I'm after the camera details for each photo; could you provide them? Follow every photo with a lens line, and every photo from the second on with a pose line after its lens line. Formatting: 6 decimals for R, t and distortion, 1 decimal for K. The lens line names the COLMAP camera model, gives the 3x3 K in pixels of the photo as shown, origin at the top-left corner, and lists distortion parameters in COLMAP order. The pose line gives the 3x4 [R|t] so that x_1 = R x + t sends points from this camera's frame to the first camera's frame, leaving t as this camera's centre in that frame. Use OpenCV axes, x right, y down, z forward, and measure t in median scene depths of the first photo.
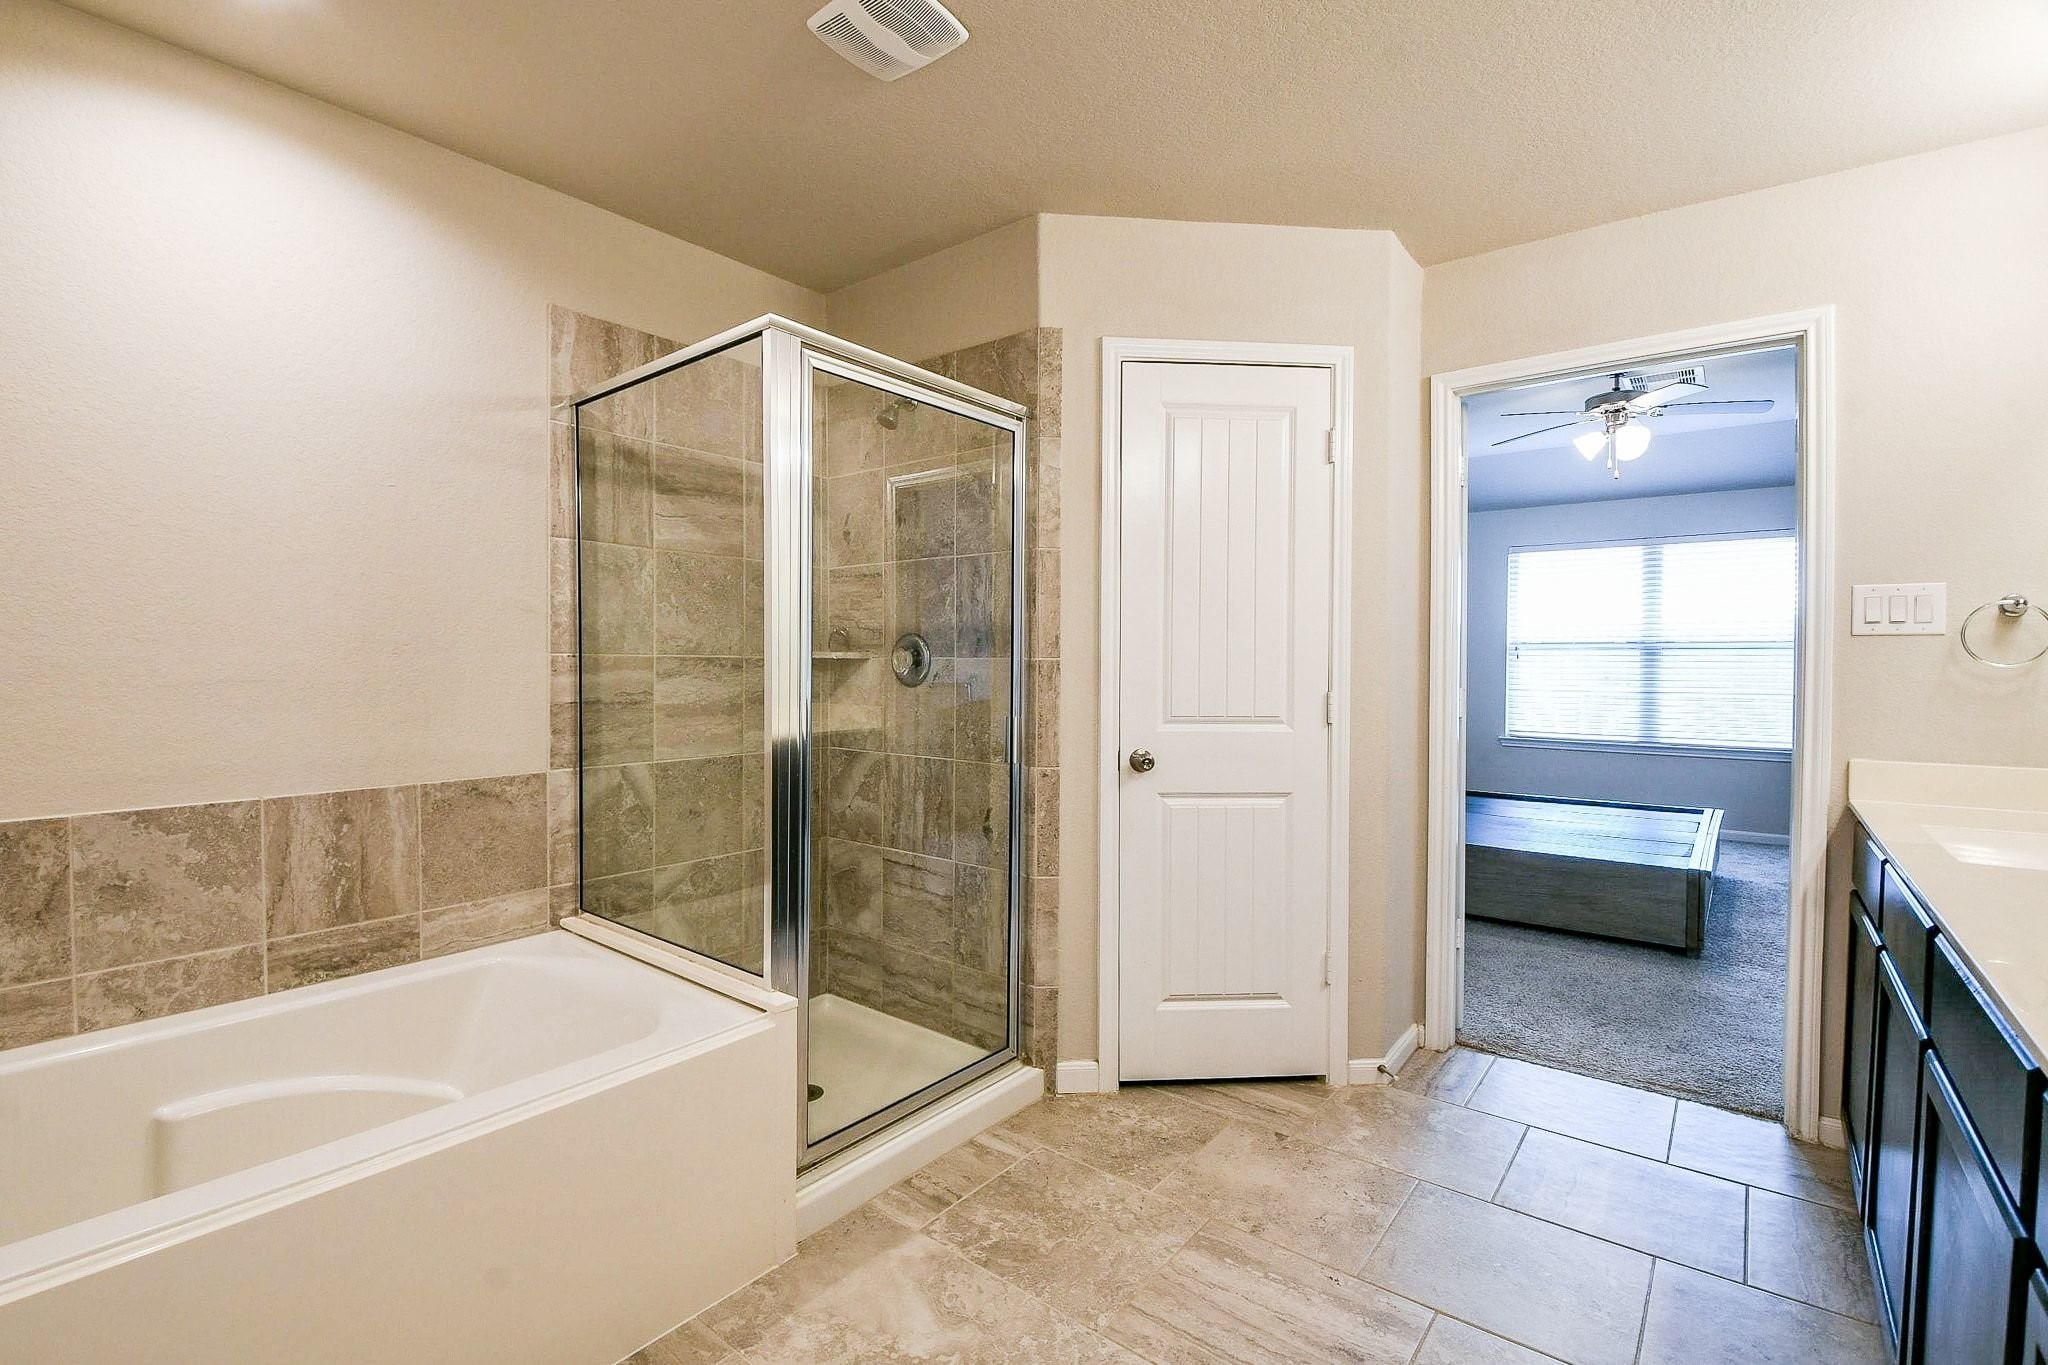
lens RADIAL K [[918.7, 0, 960.1], [0, 918.7, 674.3], [0, 0, 1]] dist [0.042095, -0.043298]
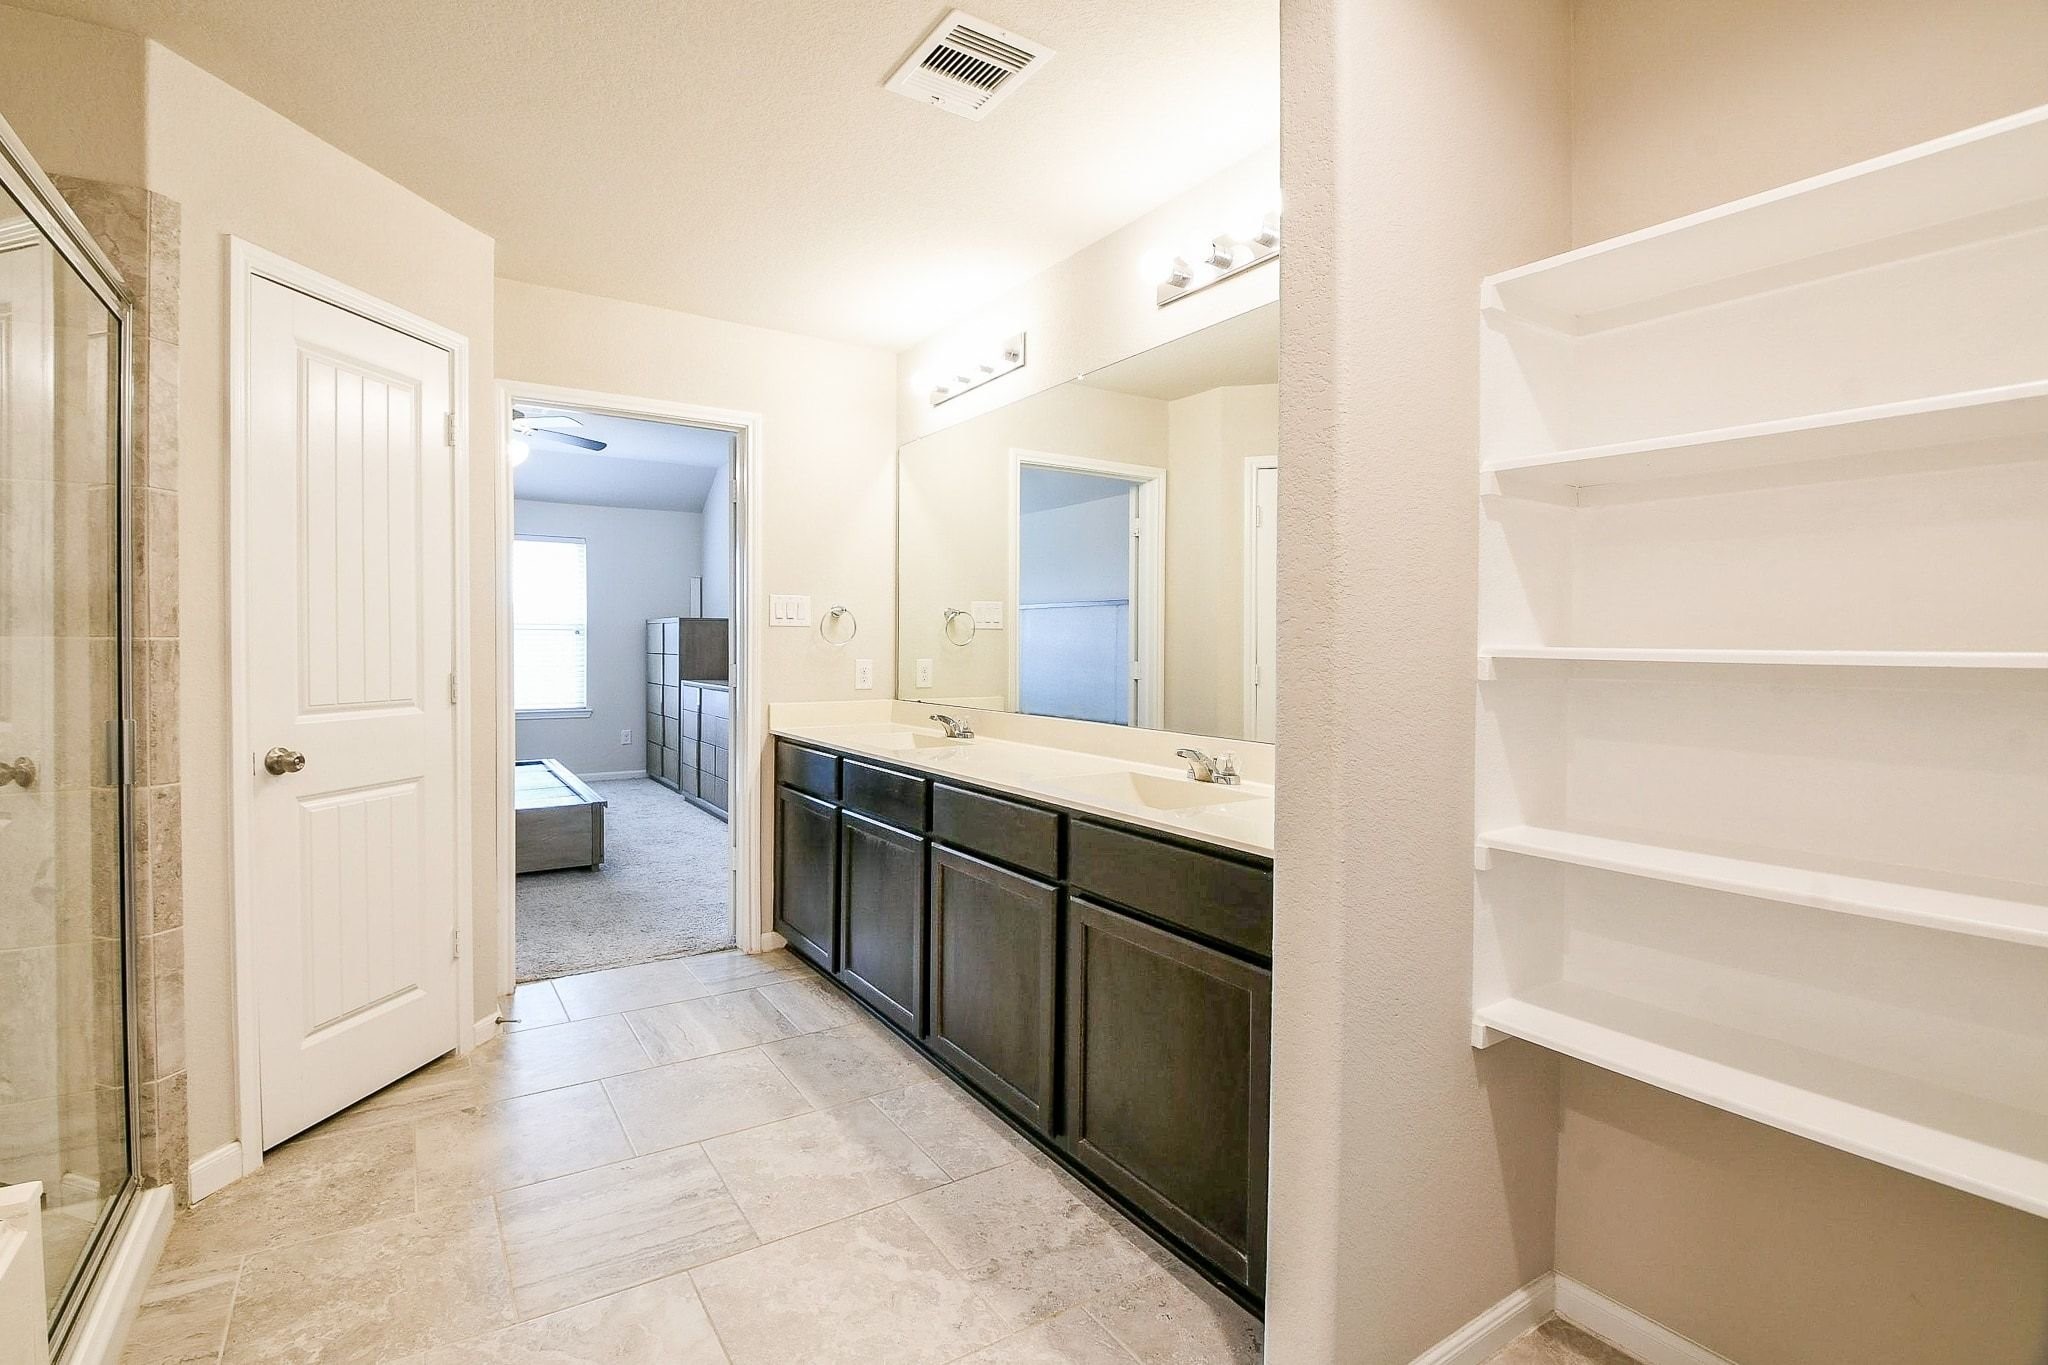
lens RADIAL K [[936.6, 0, 955.2], [0, 936.6, 660.3], [0, 0, 1]] dist [-0.027488, -0.000668]
pose [[0.325732, -0.018247, 0.945286, -0.396485], [0.007483, 0.999832, 0.016722, -0.006886], [-0.945433, 0.001627, 0.325814, 0.154761]]
